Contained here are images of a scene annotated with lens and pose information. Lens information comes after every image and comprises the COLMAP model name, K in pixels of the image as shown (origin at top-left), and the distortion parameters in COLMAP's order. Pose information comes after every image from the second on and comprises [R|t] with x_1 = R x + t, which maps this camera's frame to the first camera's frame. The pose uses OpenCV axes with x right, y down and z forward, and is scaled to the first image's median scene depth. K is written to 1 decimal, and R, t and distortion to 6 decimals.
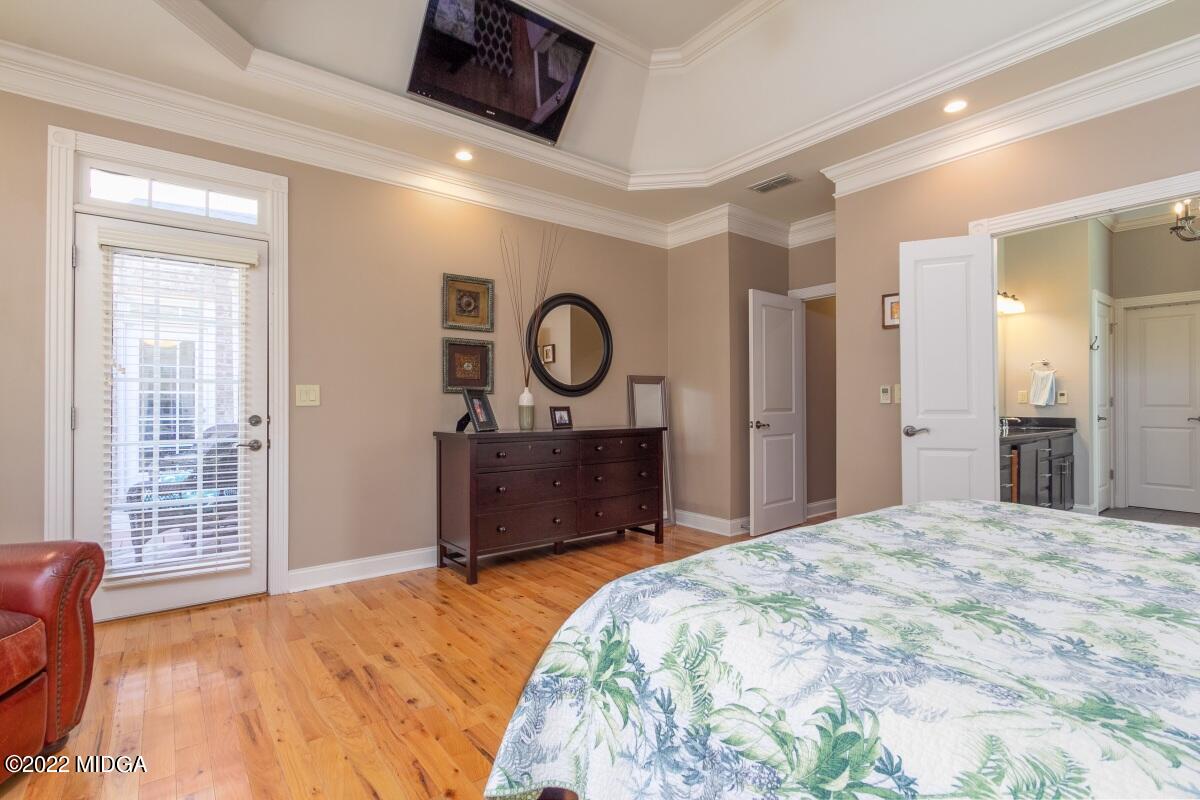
lens RADIAL K [[566.2, 0, 600.0], [0, 566.2, 400.0], [0, 0, 1]] dist [-0.001840, -0.000533]
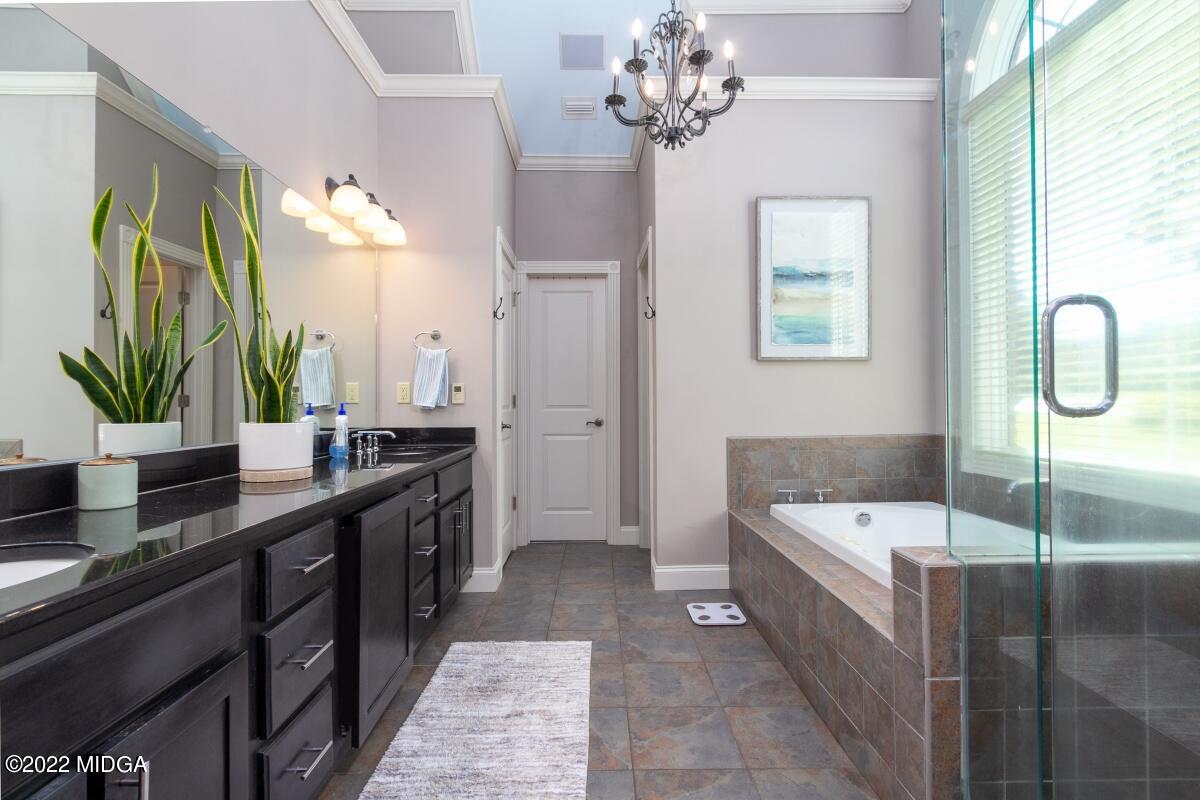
lens RADIAL K [[570.6, 0, 609.3], [0, 570.6, 393.9], [0, 0, 1]] dist [-0.000077, -0.000164]
pose [[0.594164, 0.009412, 0.804288, 0.423378], [0.000238, 0.999929, -0.011877, 0.002890], [-0.804344, 0.007248, 0.594120, 0.507627]]
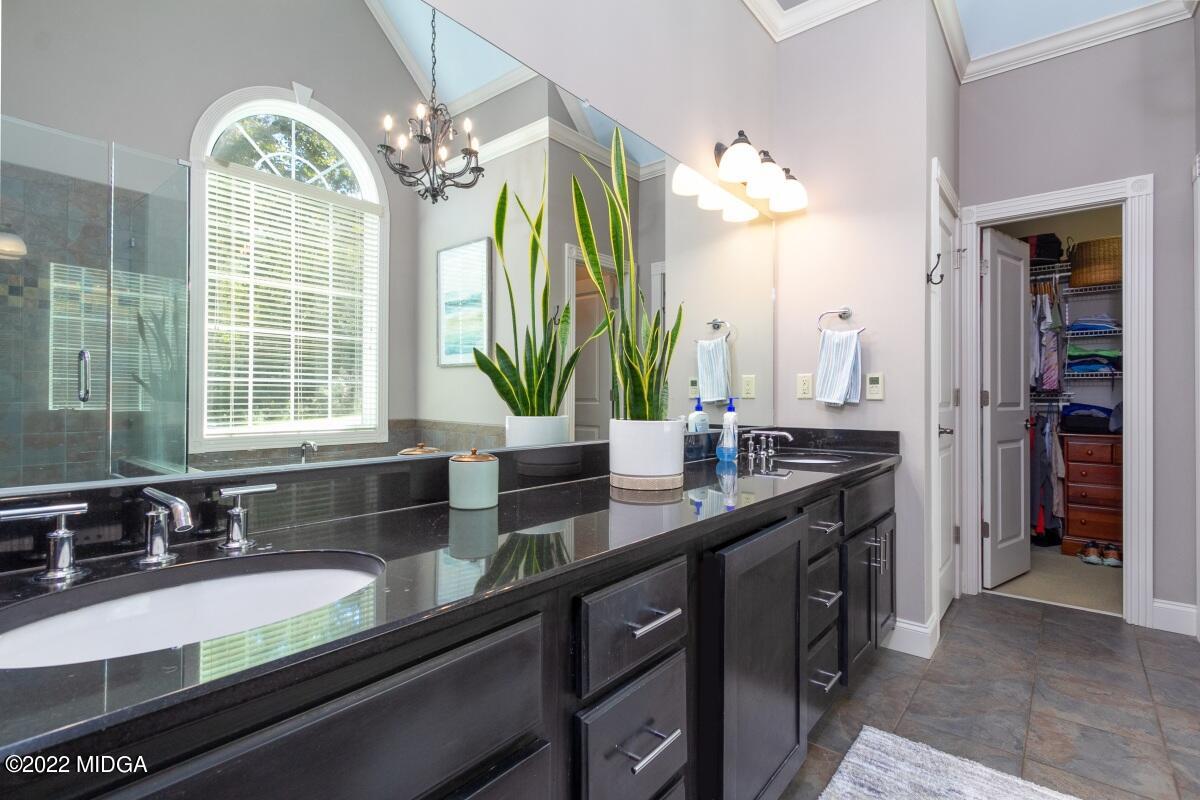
lens RADIAL K [[570.6, 0, 609.3], [0, 570.6, 393.9], [0, 0, 1]] dist [-0.000077, -0.000164]
pose [[0.972763, 0.005262, 0.231743, 0.496759], [-0.004637, 0.999984, -0.003242, 0.003823], [-0.231756, 0.002080, 0.972772, 0.594176]]
